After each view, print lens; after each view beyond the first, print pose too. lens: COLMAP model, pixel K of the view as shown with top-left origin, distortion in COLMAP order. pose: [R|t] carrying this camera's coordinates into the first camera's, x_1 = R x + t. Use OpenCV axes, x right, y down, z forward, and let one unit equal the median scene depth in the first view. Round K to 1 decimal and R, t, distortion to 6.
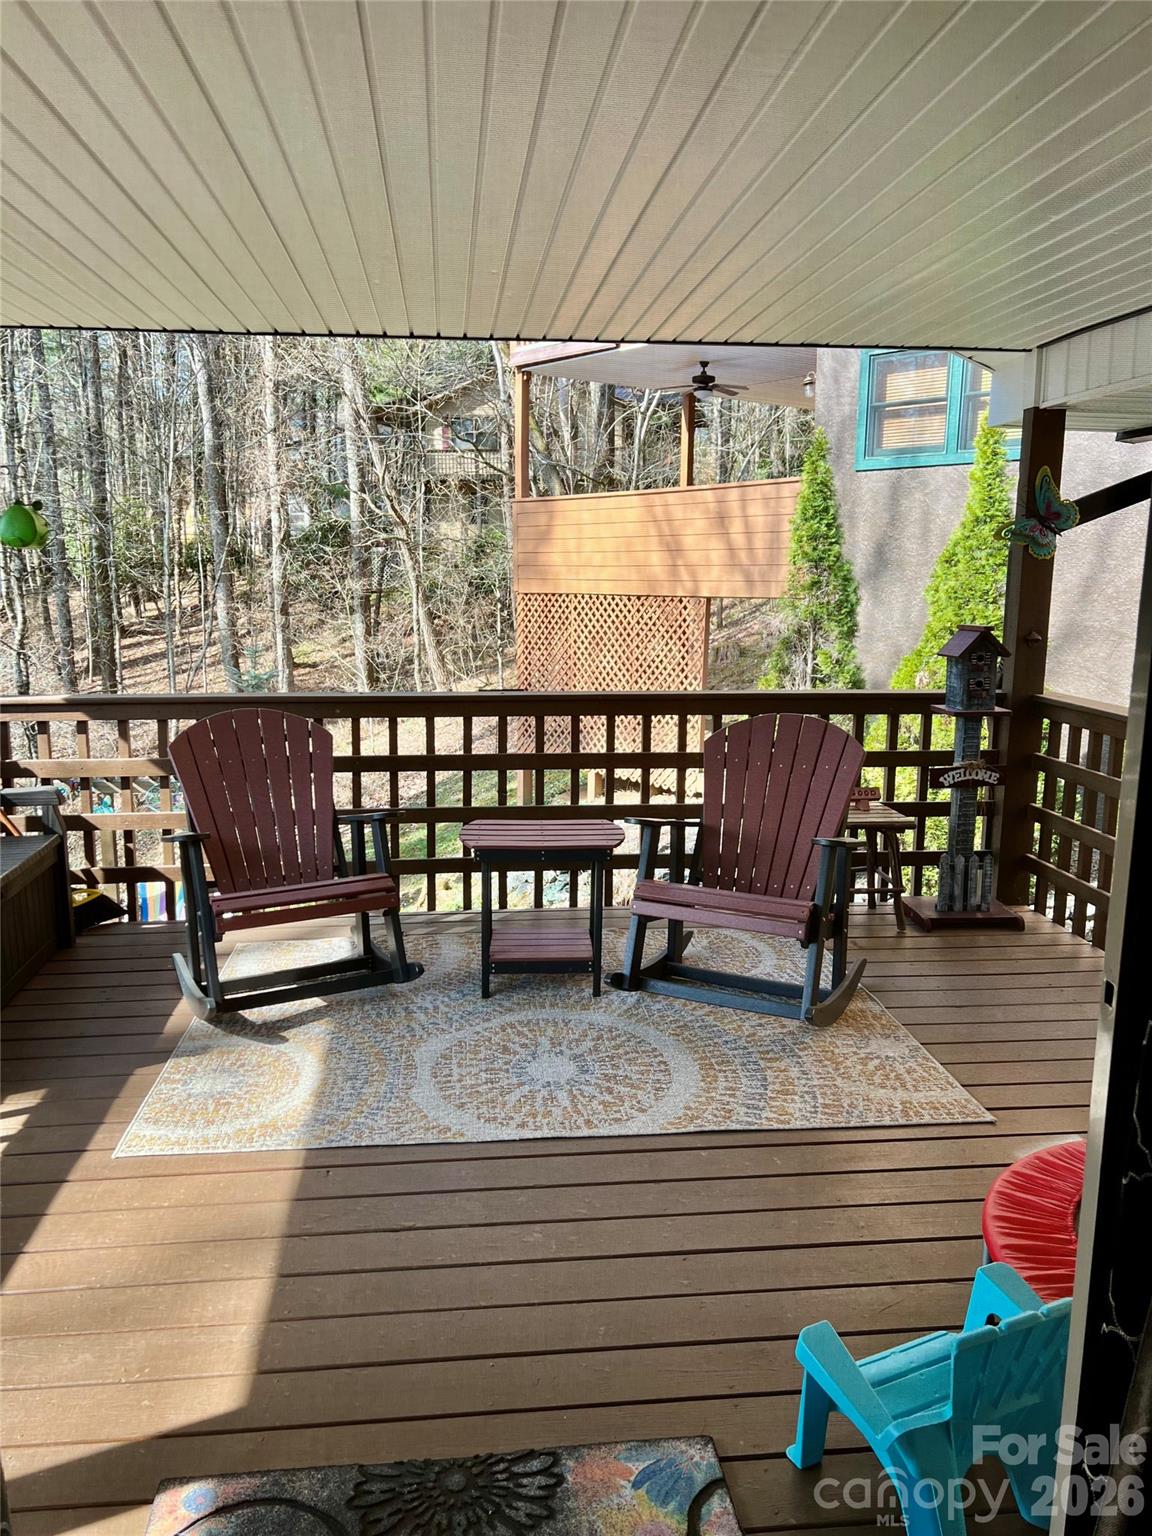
lens RADIAL K [[1156.1, 0, 576.0], [0, 1156.1, 768.0], [0, 0, 1]] dist [0.087192, -0.171257]
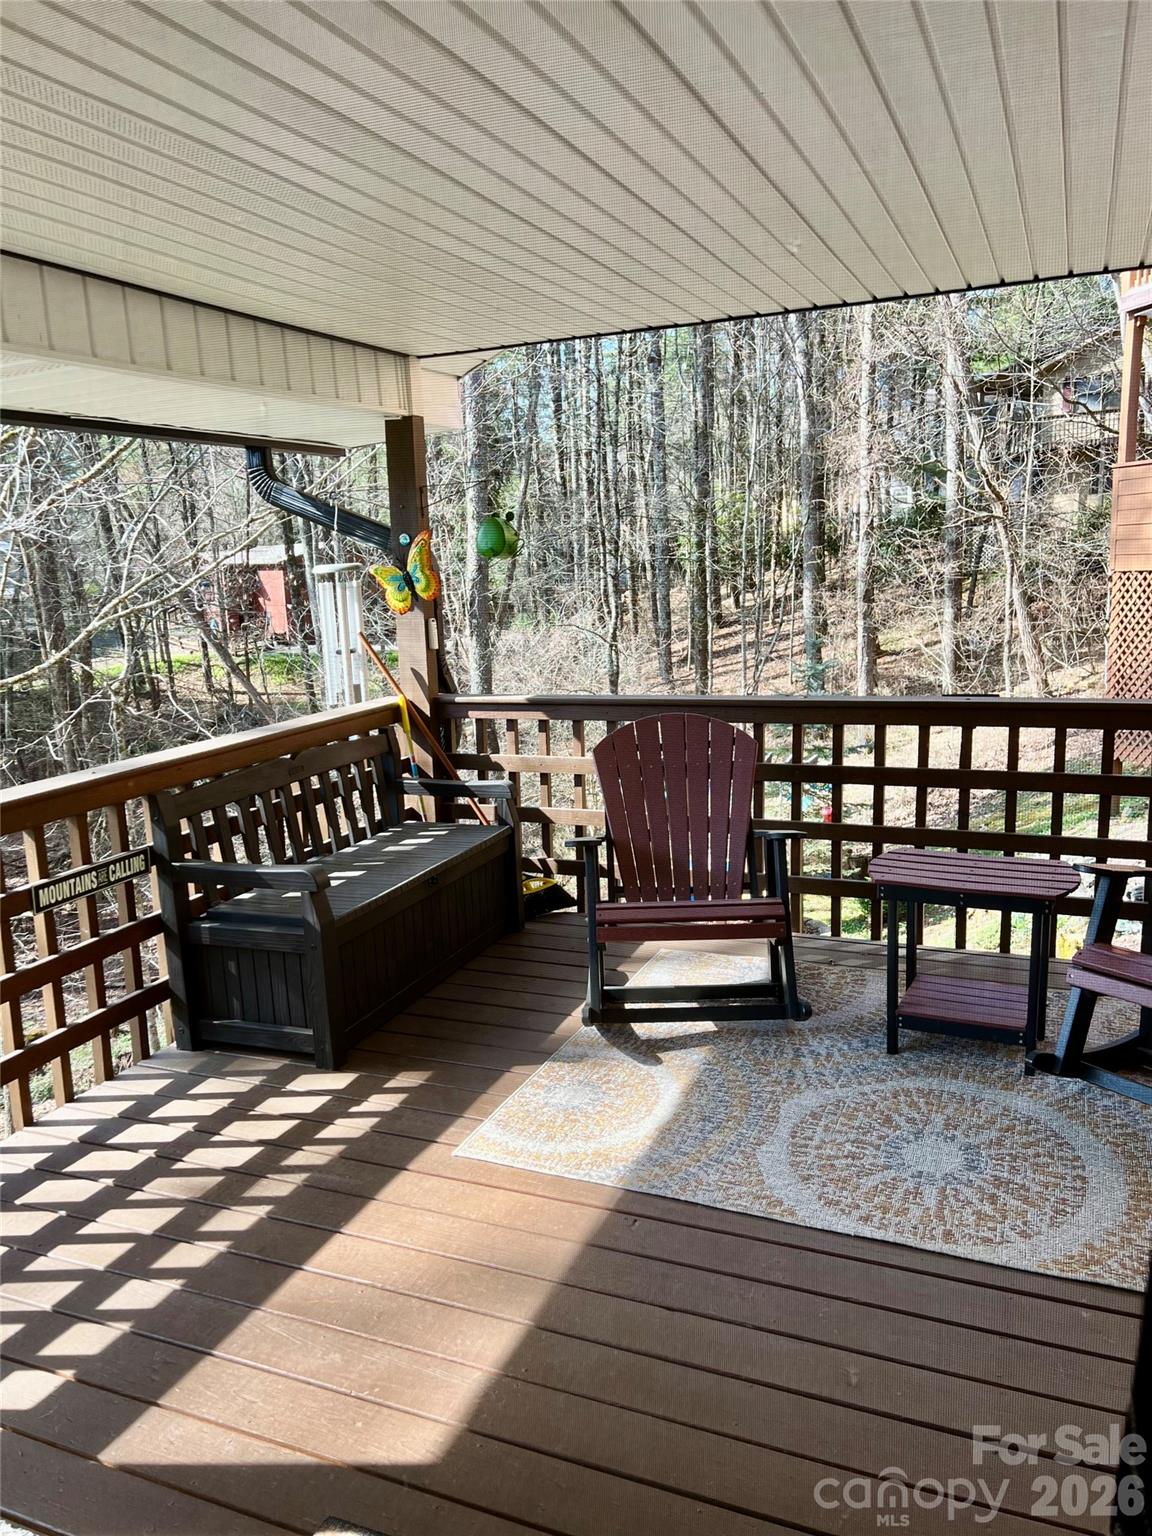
lens RADIAL K [[1156.1, 0, 576.0], [0, 1156.1, 768.0], [0, 0, 1]] dist [0.087192, -0.171257]
pose [[0.865736, 0.050066, -0.497990, 0.139547], [-0.043279, 0.998746, 0.025172, -0.026841], [0.498626, -0.000240, 0.866817, 0.121228]]
